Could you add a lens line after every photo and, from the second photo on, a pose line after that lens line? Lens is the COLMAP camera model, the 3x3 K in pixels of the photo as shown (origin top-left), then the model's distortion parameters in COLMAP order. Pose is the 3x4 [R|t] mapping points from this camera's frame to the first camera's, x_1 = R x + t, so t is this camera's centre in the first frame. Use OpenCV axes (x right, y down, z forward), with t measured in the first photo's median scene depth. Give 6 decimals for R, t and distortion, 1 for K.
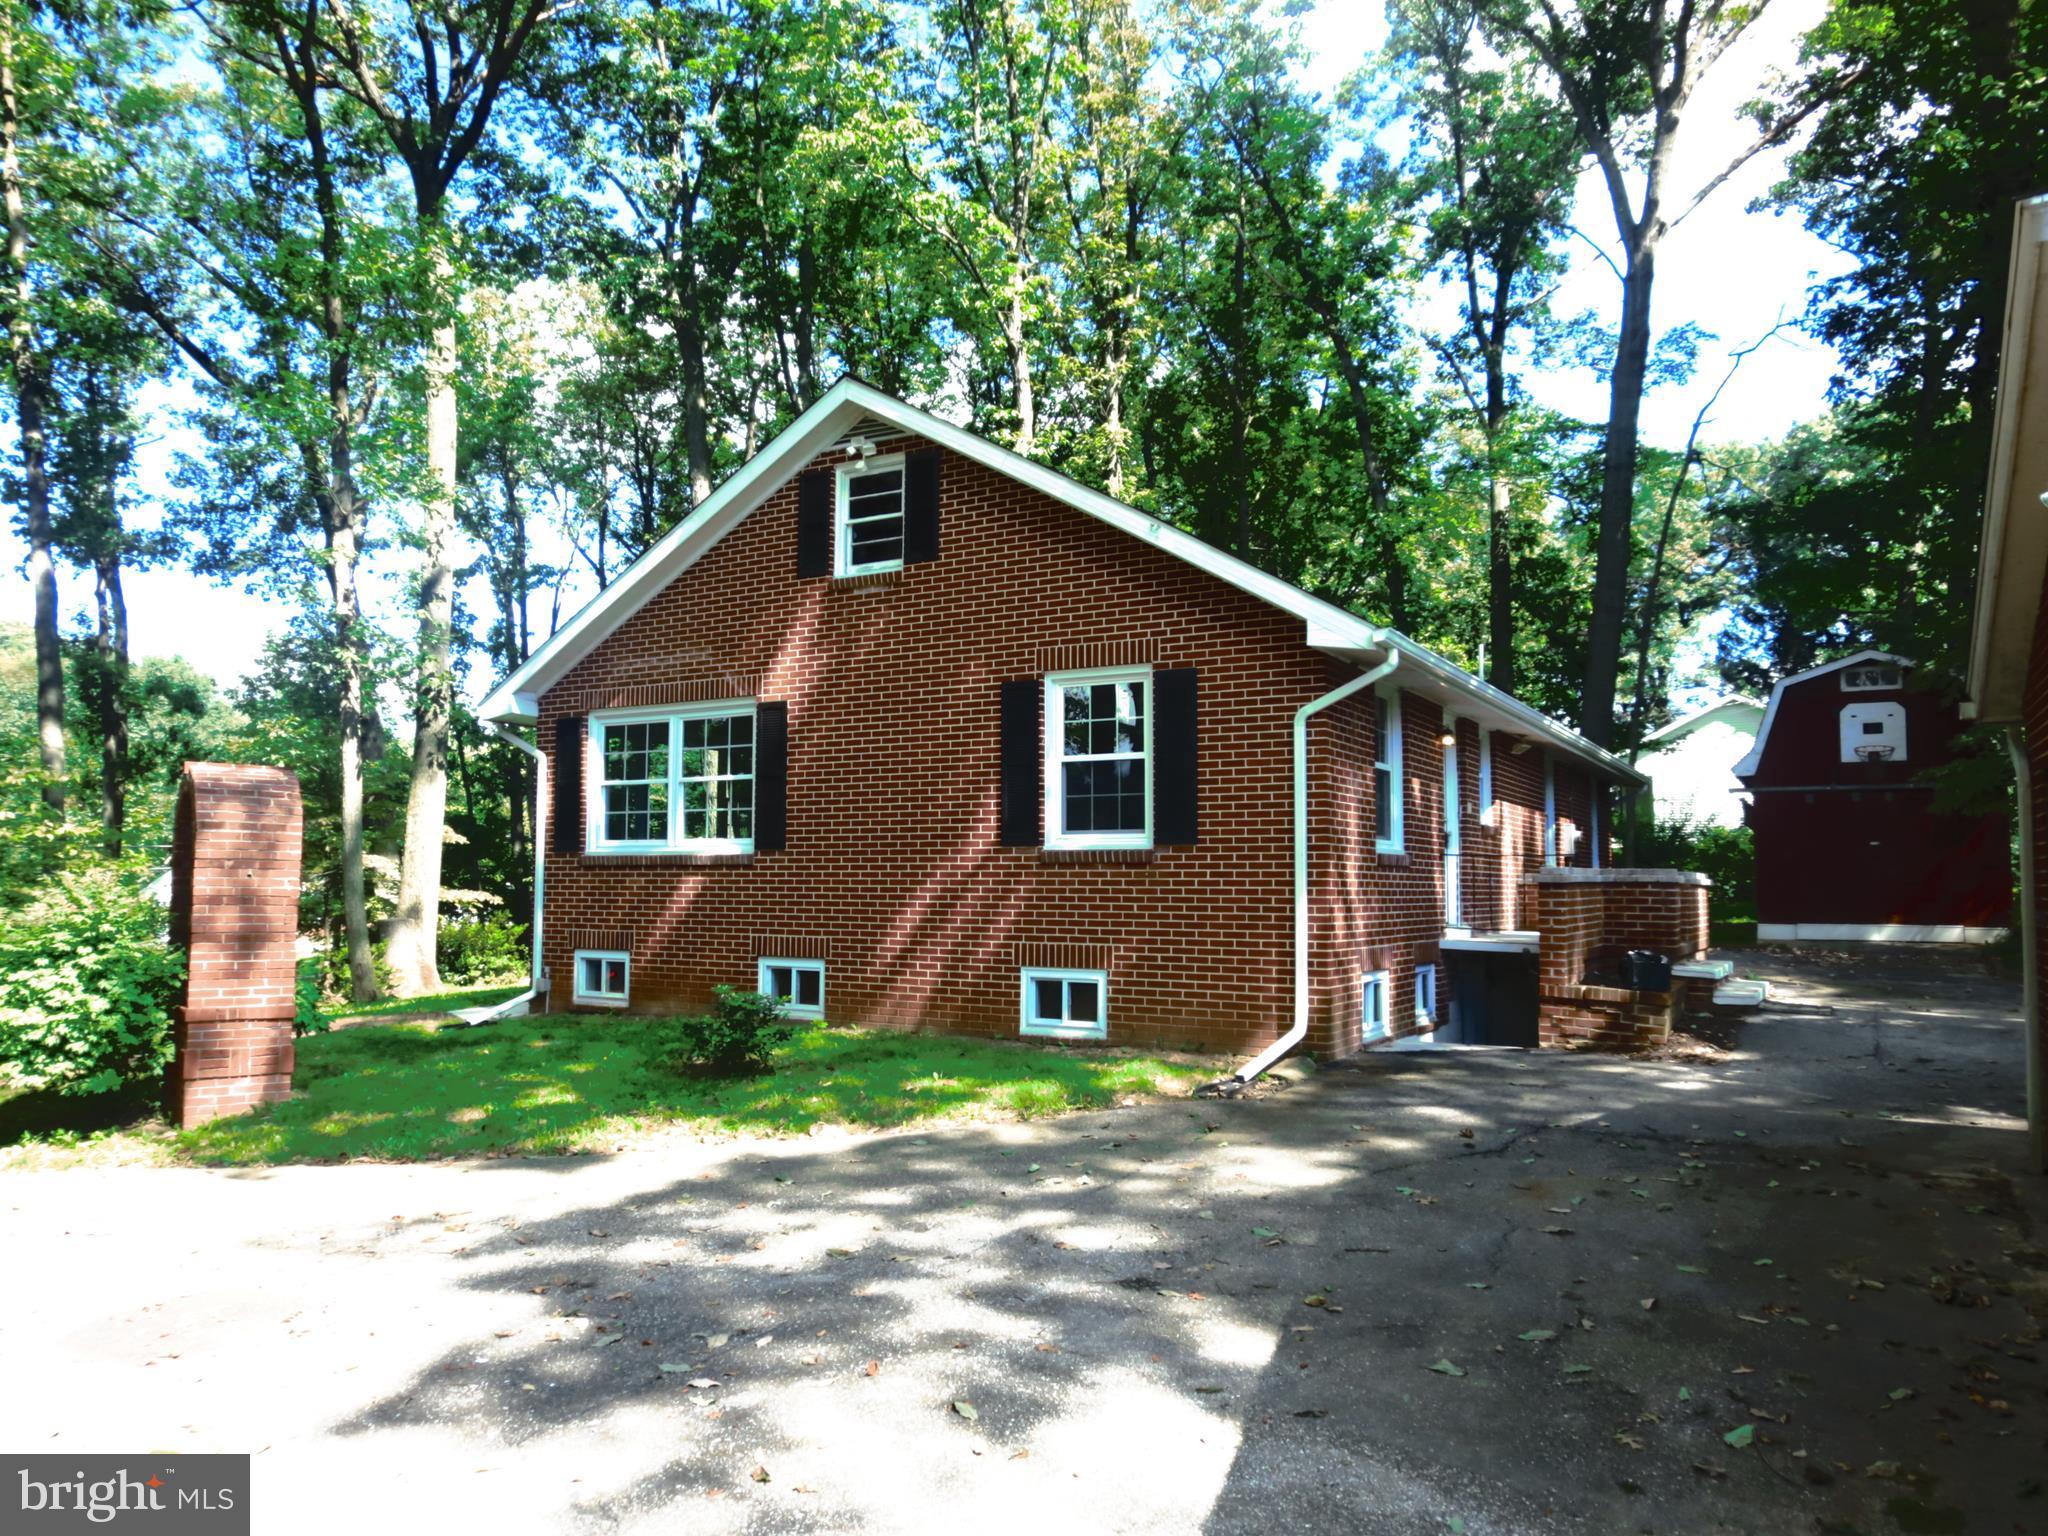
lens RADIAL K [[1454.6, 0, 1015.8], [0, 1454.6, 754.5], [0, 0, 1]] dist [-0.039779, 0.022402]
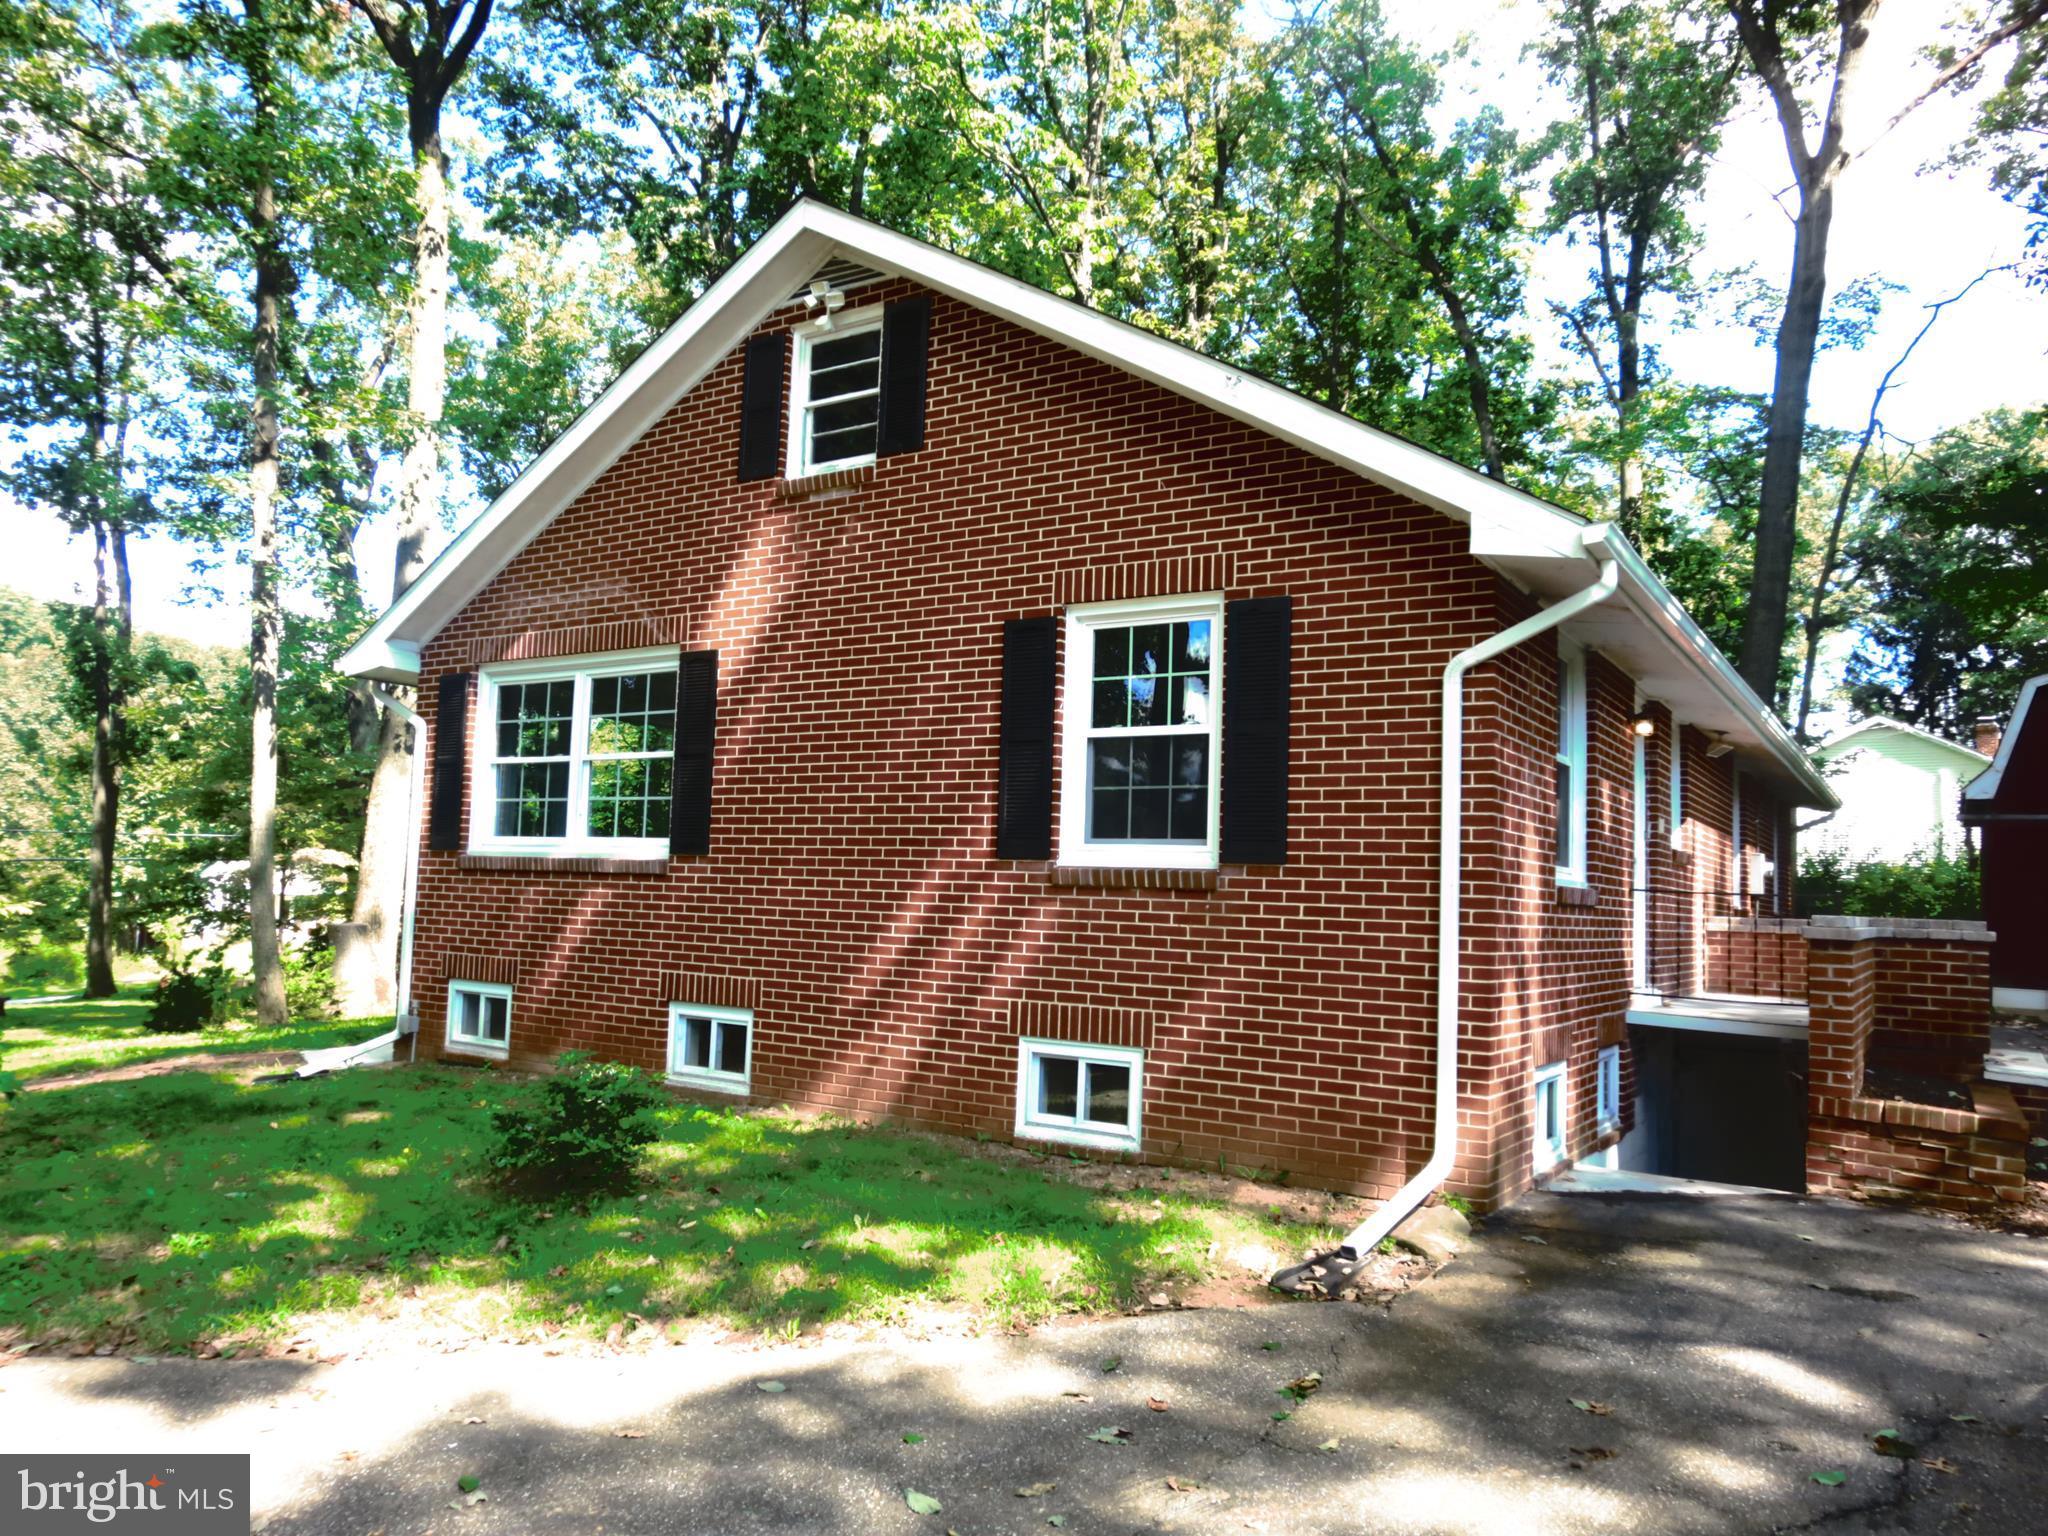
lens RADIAL K [[1454.6, 0, 1015.5], [0, 1454.6, 766.2], [0, 0, 1]] dist [-0.039779, 0.022402]
pose [[0.998197, 0.026408, -0.053905, 0.014237], [-0.026523, 0.999647, -0.001413, 0.008285], [0.053849, 0.002840, 0.998545, 0.129315]]
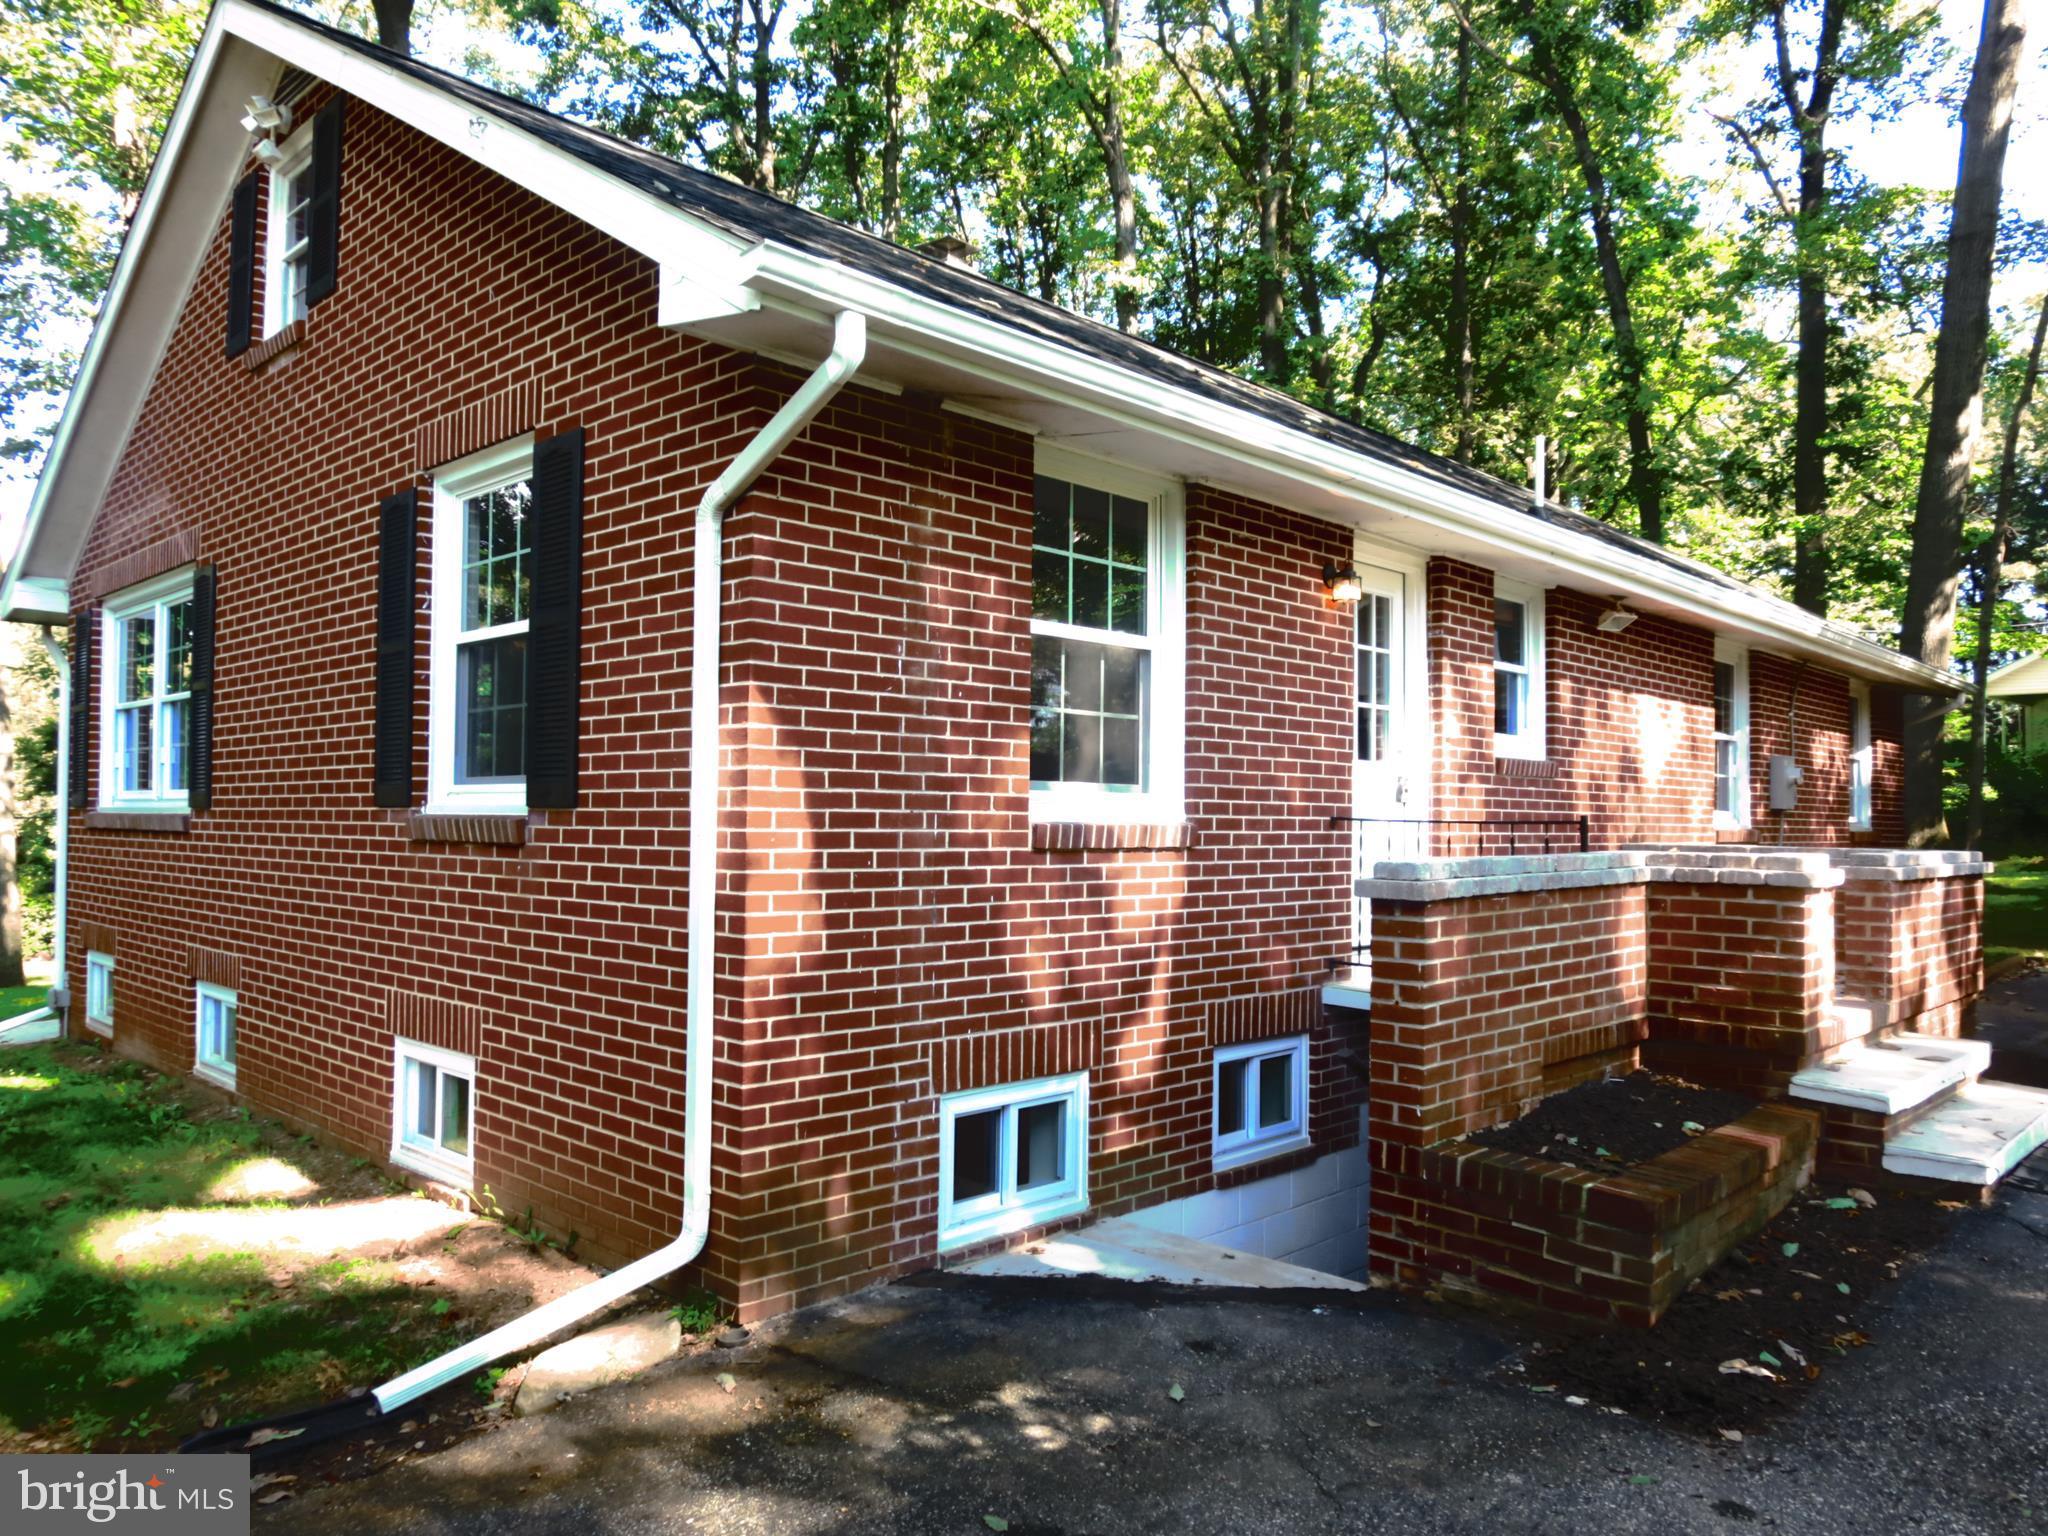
lens RADIAL K [[1454.6, 0, 1018.8], [0, 1454.6, 786.2], [0, 0, 1]] dist [-0.039779, 0.022402]
pose [[0.972399, -0.001938, -0.233316, 0.140418], [0.017396, 0.997785, 0.064214, 0.010458], [0.232675, -0.066500, 0.970278, 0.221298]]
